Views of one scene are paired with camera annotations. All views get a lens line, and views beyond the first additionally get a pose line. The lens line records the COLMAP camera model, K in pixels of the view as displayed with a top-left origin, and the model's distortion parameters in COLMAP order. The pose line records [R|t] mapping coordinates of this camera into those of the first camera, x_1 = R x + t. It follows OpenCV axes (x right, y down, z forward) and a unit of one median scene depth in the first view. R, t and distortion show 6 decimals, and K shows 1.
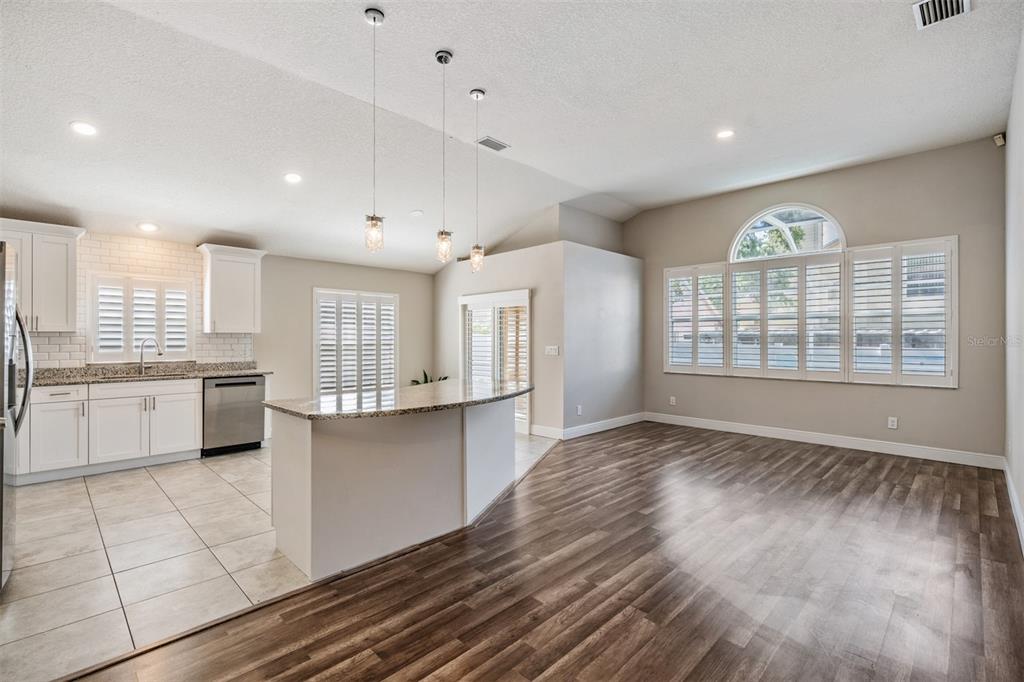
lens RADIAL K [[465.0, 0, 508.3], [0, 465.0, 336.6], [0, 0, 1]] dist [-0.000585, -0.000134]
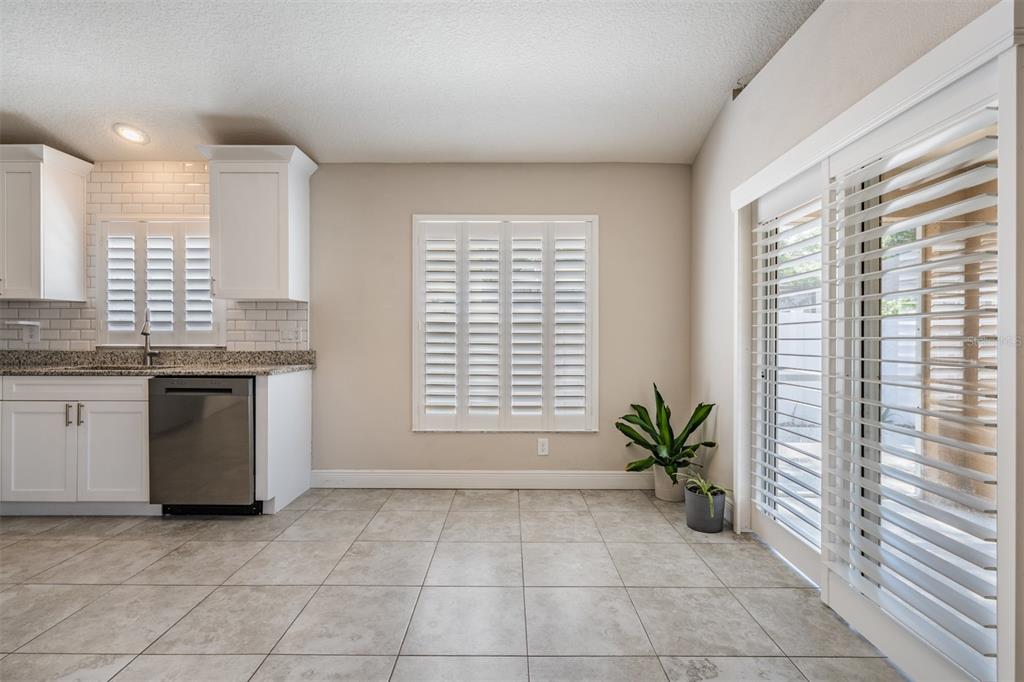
lens RADIAL K [[465.0, 0, 508.3], [0, 465.0, 336.6], [0, 0, 1]] dist [-0.000585, -0.000134]
pose [[0.706967, 0.000970, -0.707246, 0.037703], [0.001054, 0.999997, 0.002425, 0.038421], [0.707246, -0.002459, 0.706963, 0.850247]]
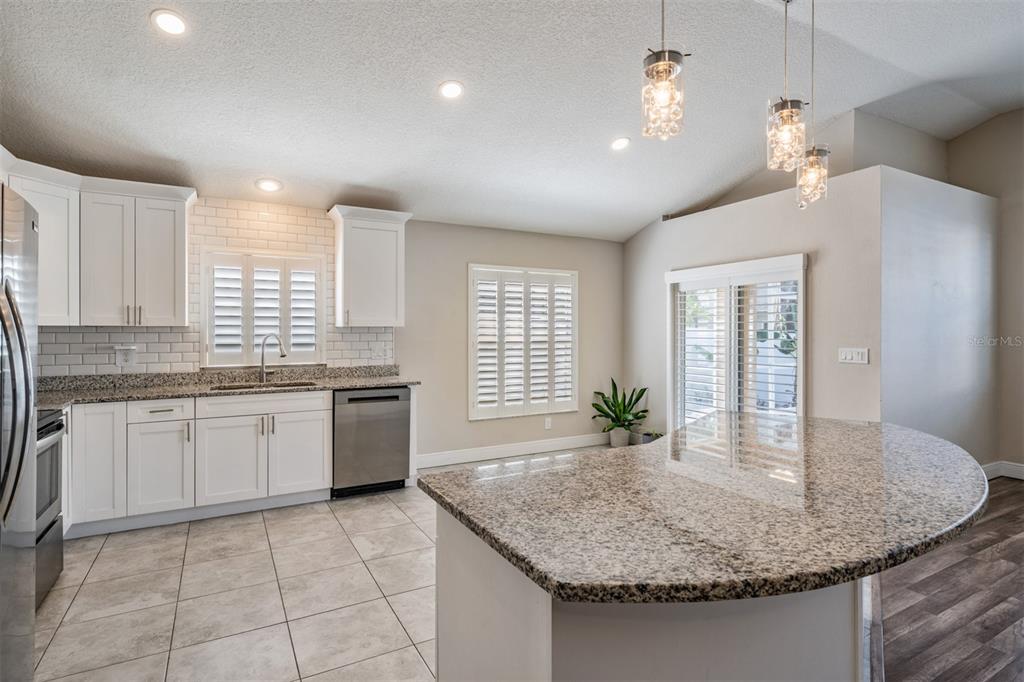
lens RADIAL K [[524.5, 0, 511.5], [0, 524.5, 327.5], [0, 0, 1]] dist [0.000686, -0.000437]
pose [[0.961644, -0.000428, -0.274300, -0.157638], [0.000551, 1.000000, 0.000370, -0.006984], [0.274300, -0.000507, 0.961644, 0.276180]]
